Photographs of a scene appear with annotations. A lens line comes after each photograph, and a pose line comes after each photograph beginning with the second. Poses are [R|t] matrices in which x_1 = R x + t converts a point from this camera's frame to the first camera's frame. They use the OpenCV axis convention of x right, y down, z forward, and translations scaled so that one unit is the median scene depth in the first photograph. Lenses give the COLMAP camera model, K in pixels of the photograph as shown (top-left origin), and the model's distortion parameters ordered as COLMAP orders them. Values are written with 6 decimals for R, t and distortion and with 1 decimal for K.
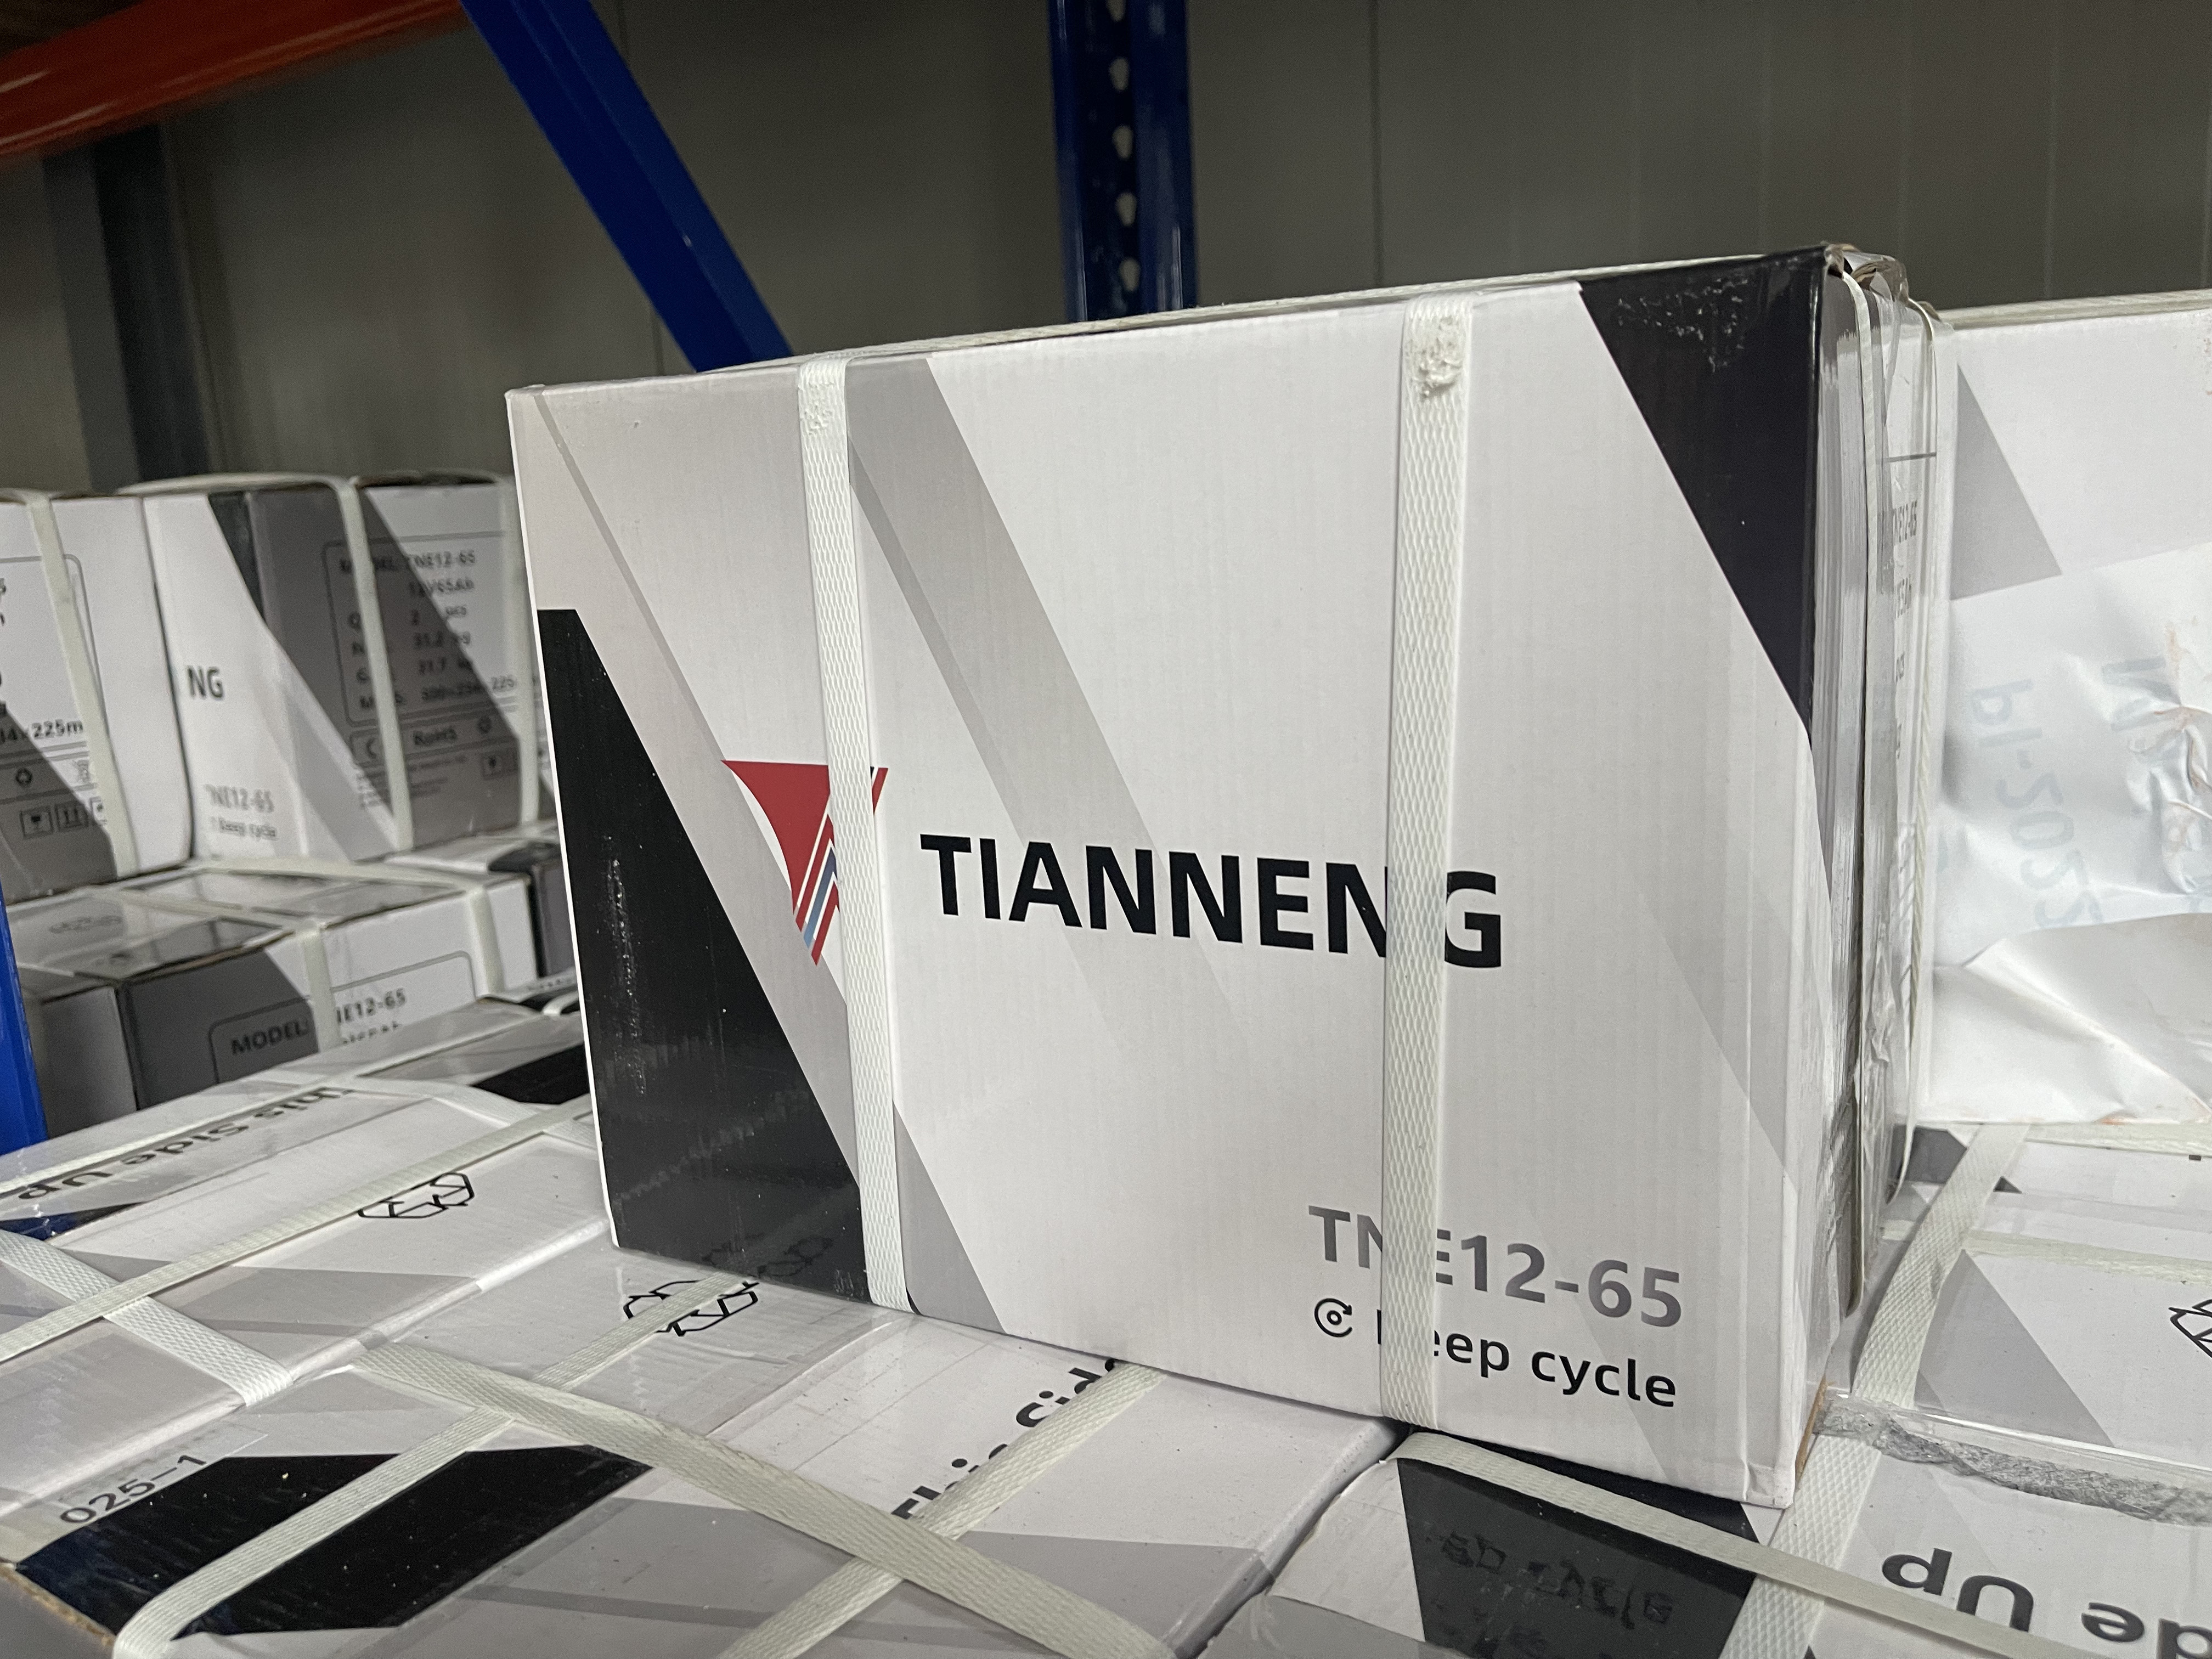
lens RADIAL K [[1702.6, 0, 1103.3], [0, 1702.6, 833.3], [0, 0, 1]] dist [0.056912, -0.094852]
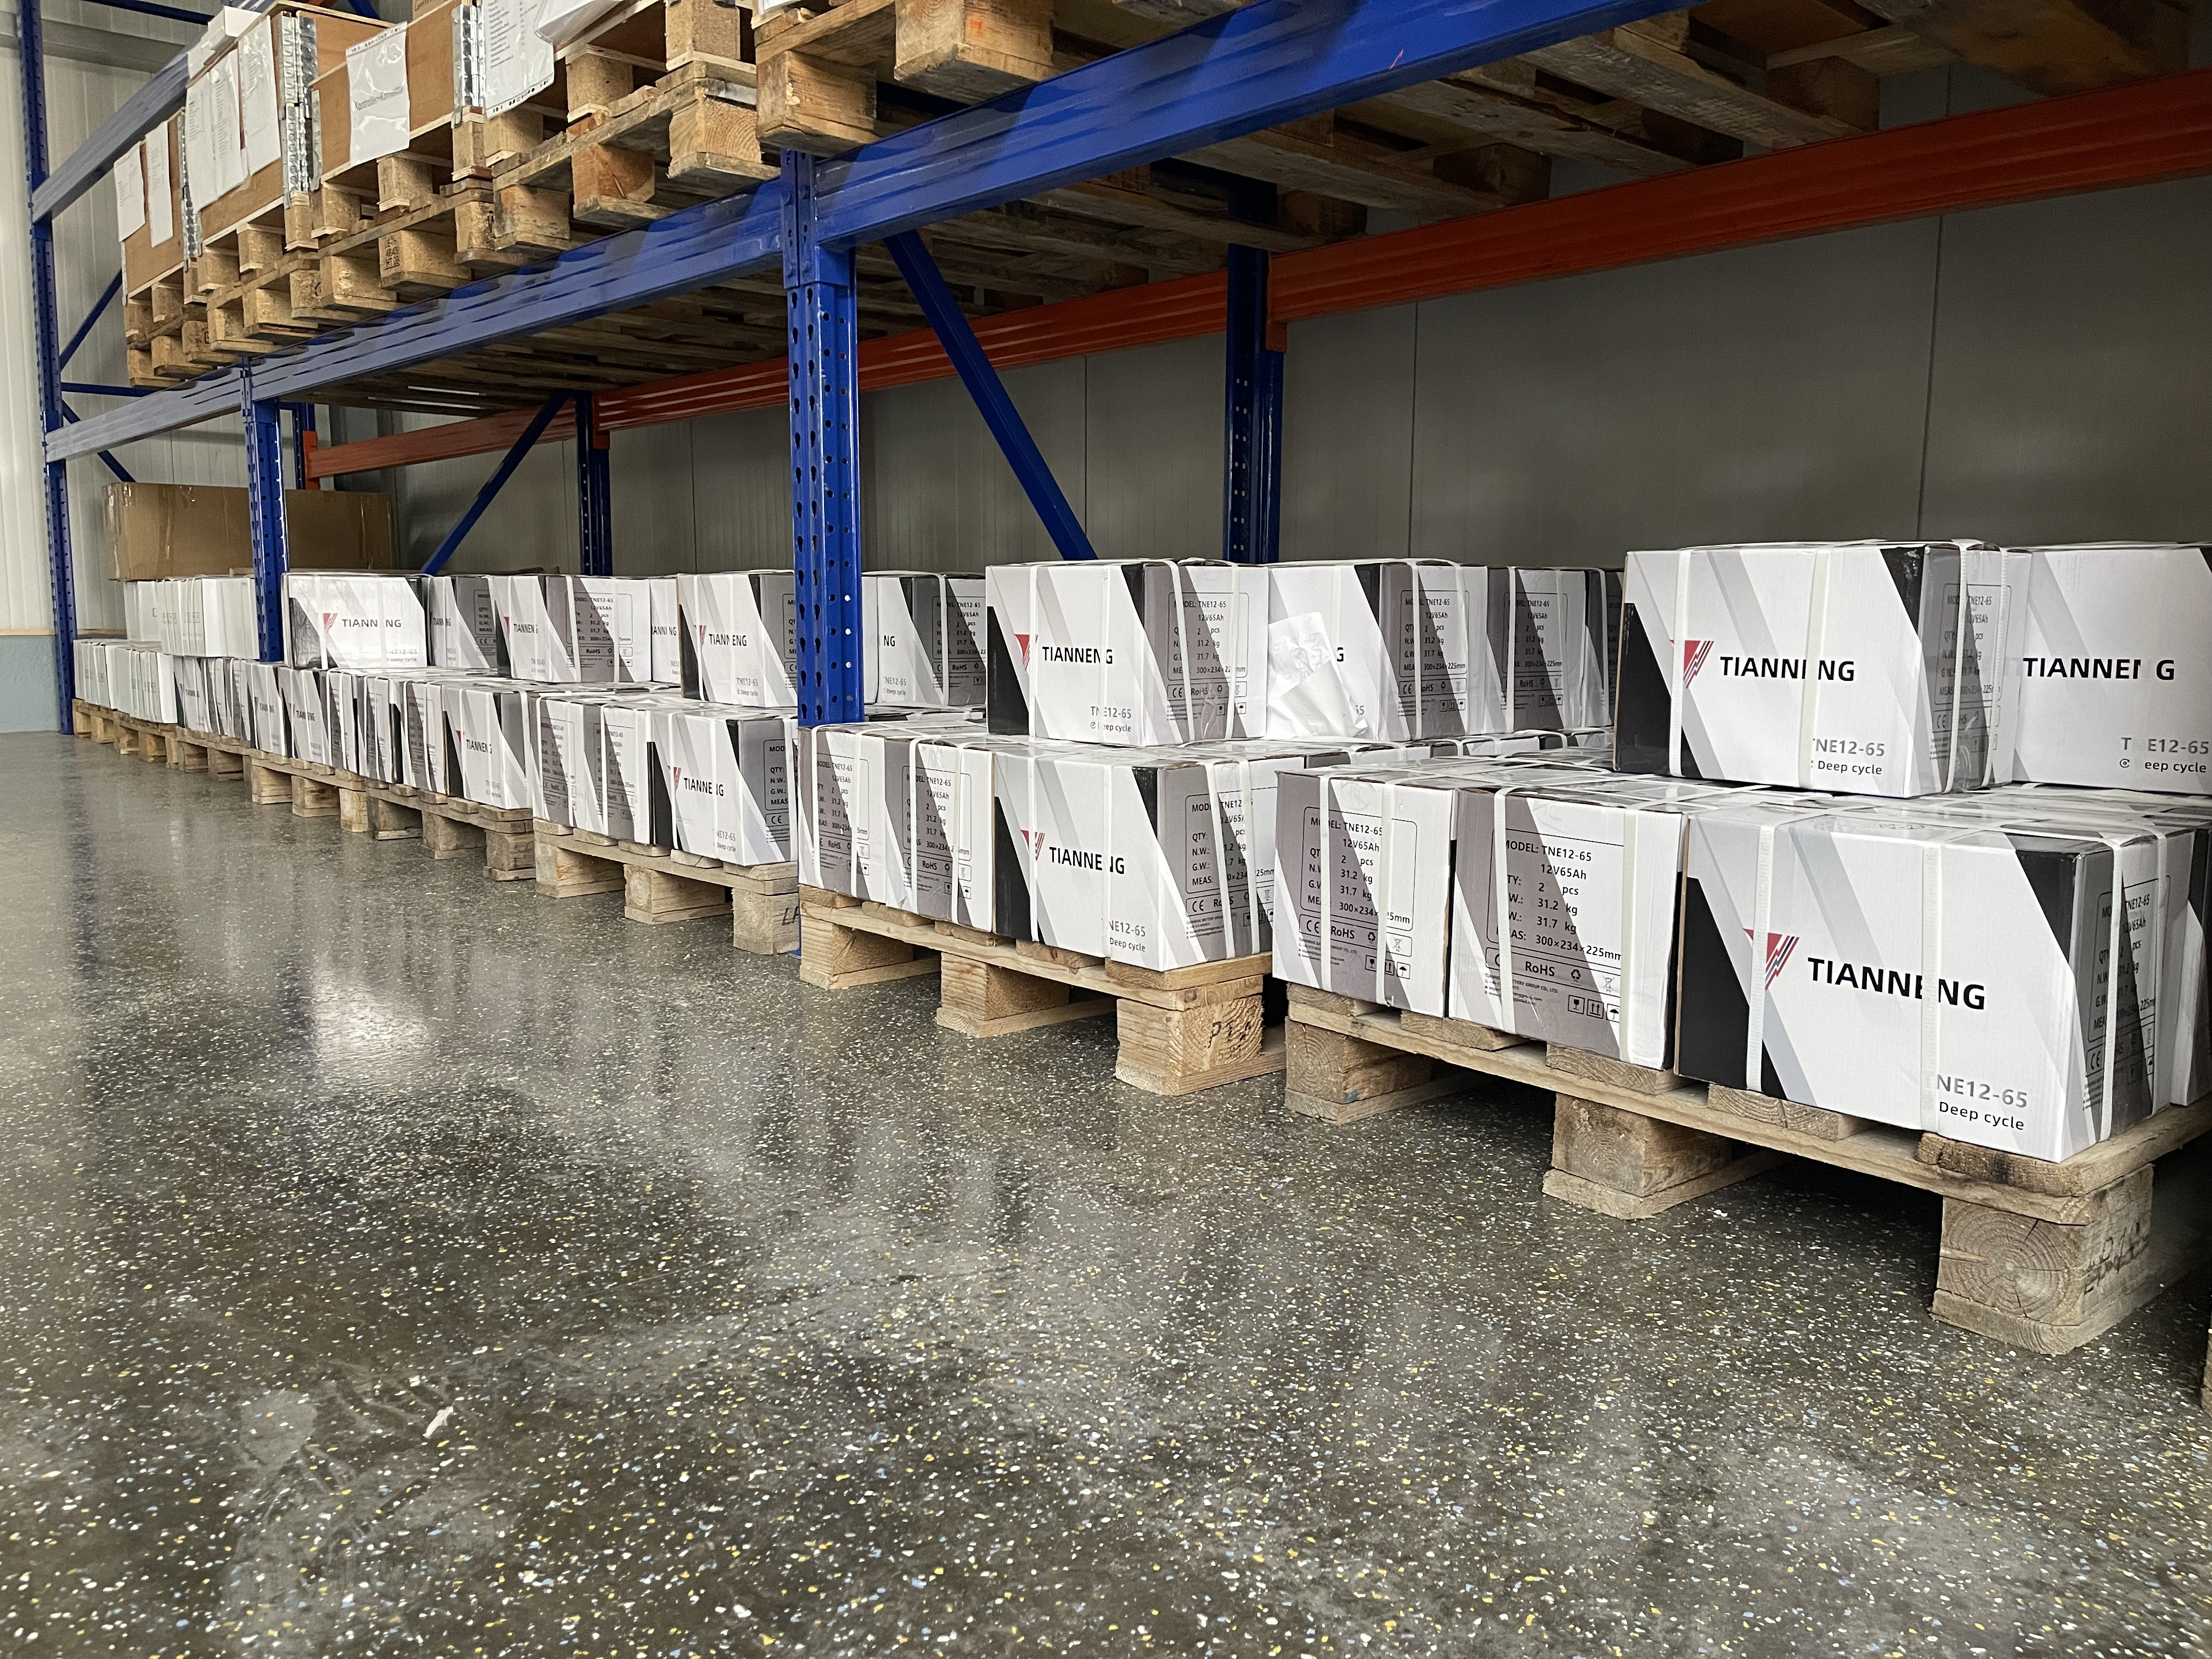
lens RADIAL K [[1702.6, 0, 1099.1], [0, 1702.6, 834.0], [0, 0, 1]] dist [0.056912, -0.094852]
pose [[0.957392, 0.097149, -0.271962, 0.668694], [-0.112294, 0.992843, -0.040653, 0.330323], [0.266066, 0.069460, 0.961449, -1.744807]]
